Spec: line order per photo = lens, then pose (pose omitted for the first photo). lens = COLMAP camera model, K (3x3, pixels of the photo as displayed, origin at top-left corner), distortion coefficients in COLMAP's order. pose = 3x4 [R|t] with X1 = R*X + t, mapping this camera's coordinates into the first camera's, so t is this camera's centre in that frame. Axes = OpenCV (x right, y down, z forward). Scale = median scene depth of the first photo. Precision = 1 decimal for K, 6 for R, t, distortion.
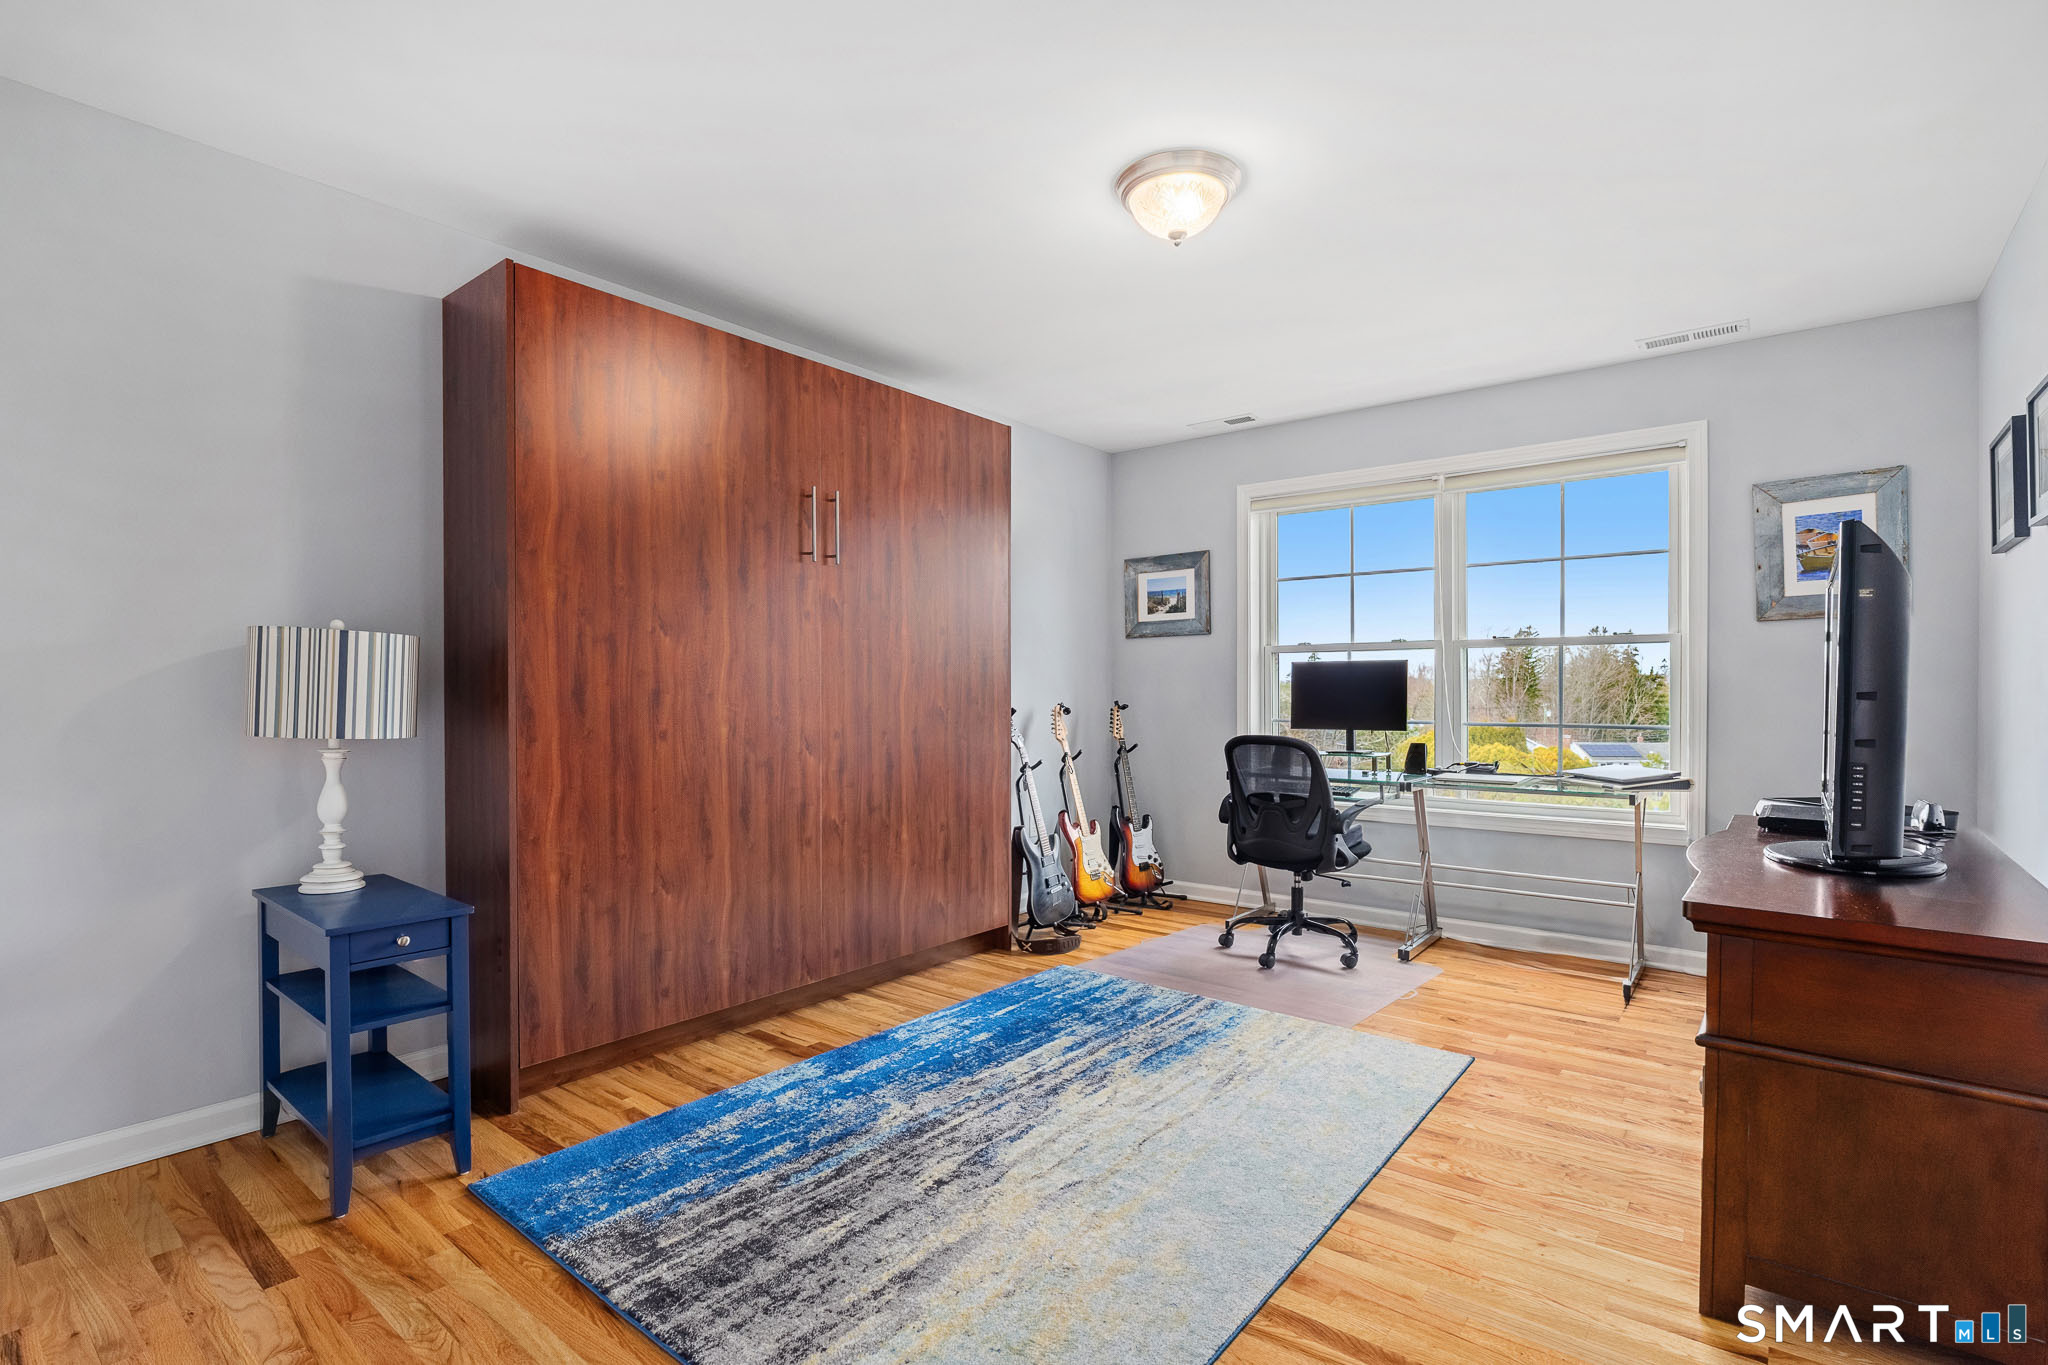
lens RADIAL K [[967.8, 0, 1024.0], [0, 967.8, 682.5], [0, 0, 1]] dist [-0.016632, -0.000009]
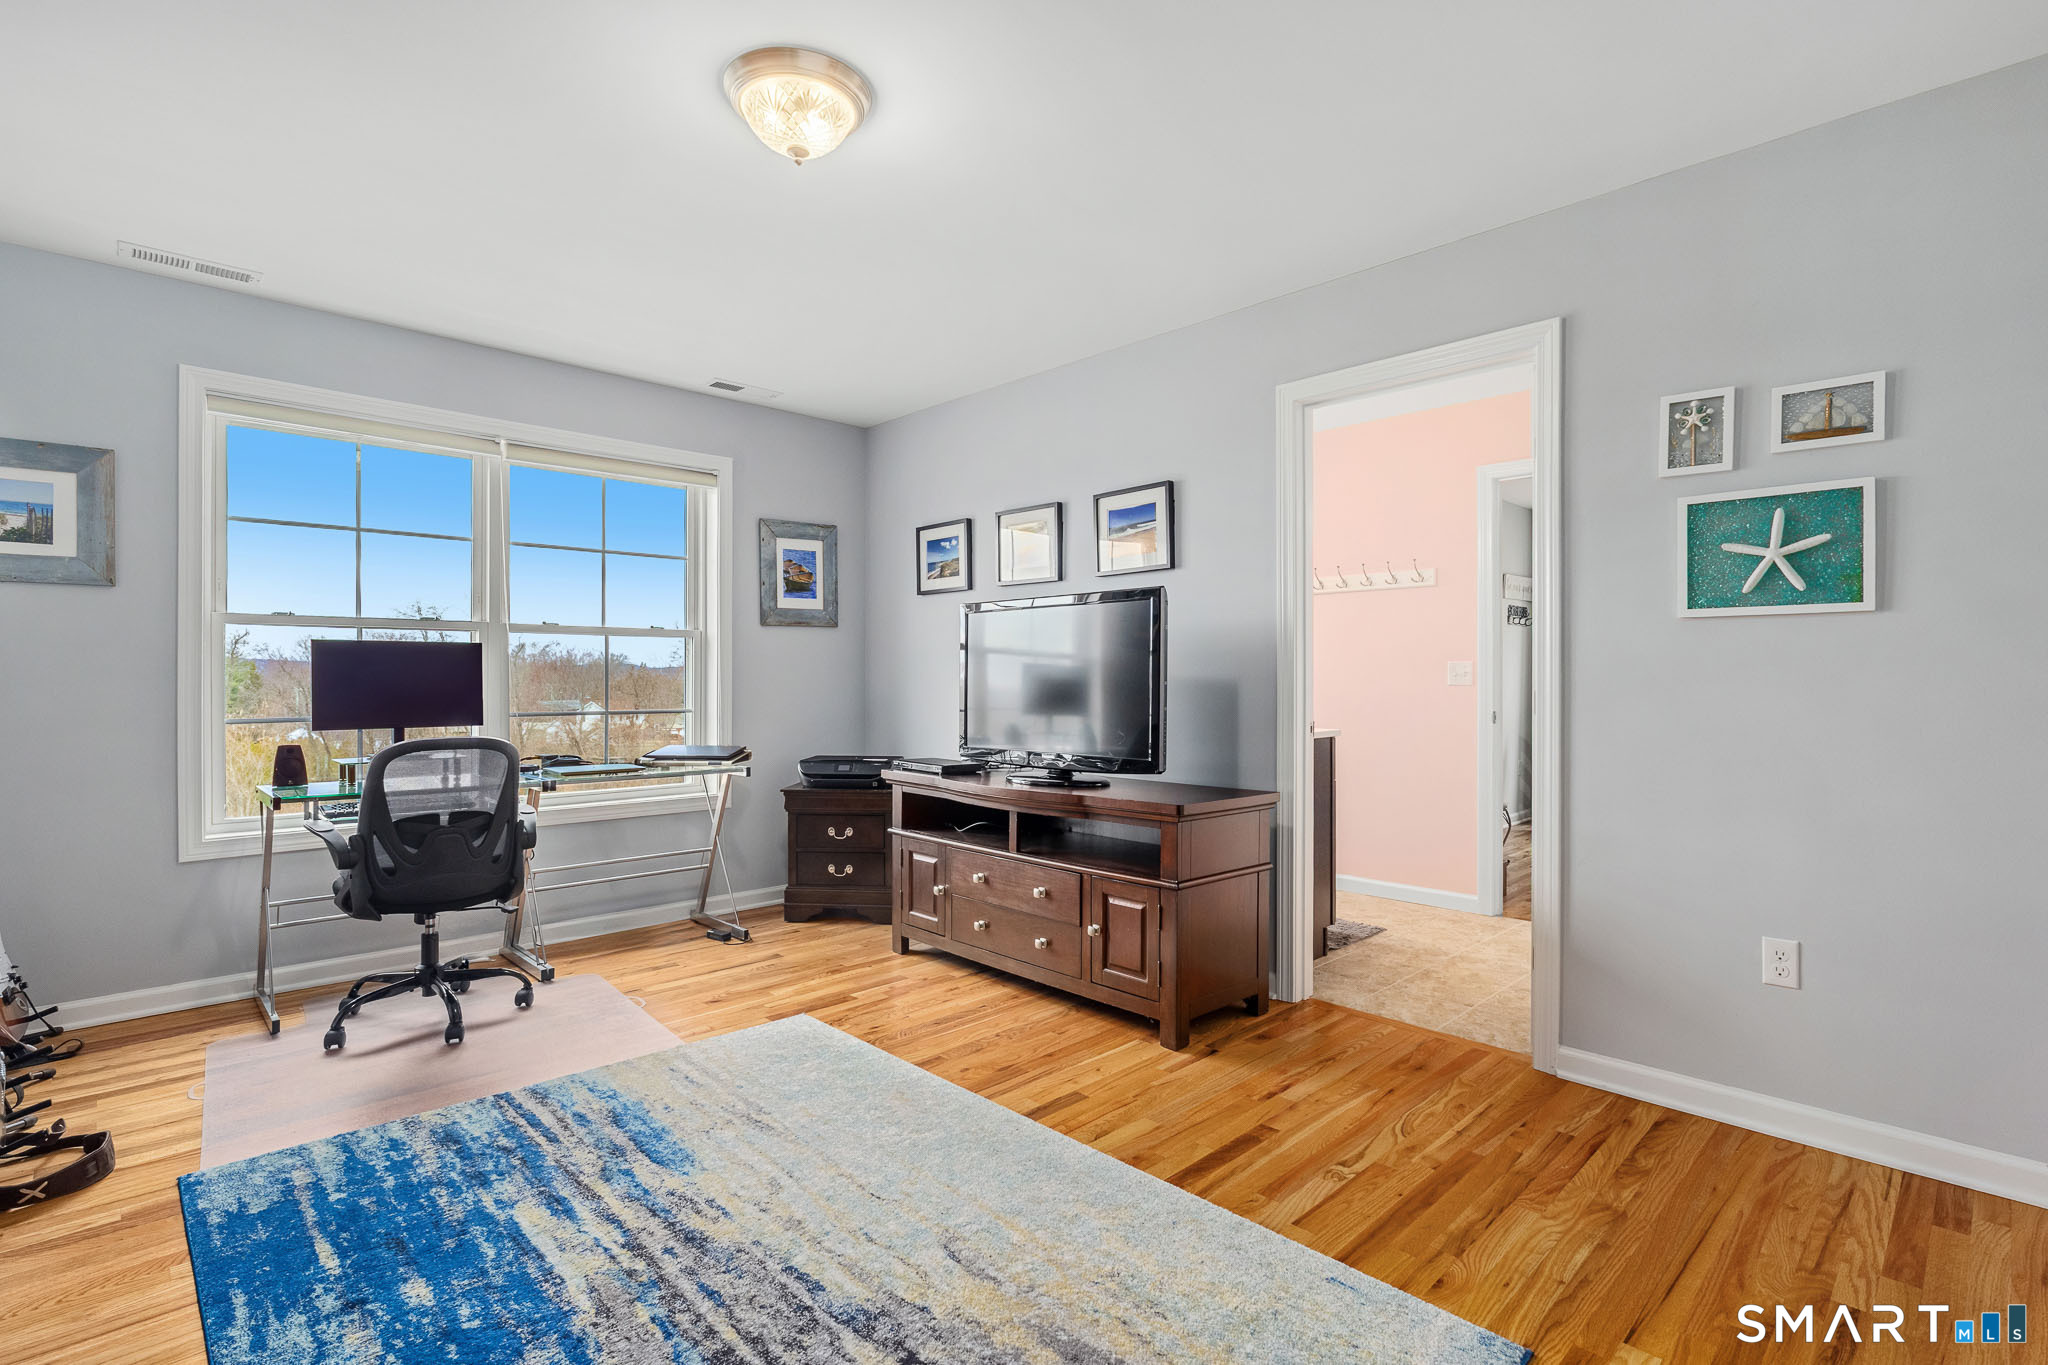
lens RADIAL K [[964.4, 0, 1015.6], [0, 964.4, 662.8], [0, 0, 1]] dist [-0.001385, -0.000135]
pose [[0.137396, 0.018057, 0.990352, -0.481798], [-0.010219, 0.999806, -0.016811, 0.004776], [-0.990463, -0.007811, 0.137554, 0.497470]]
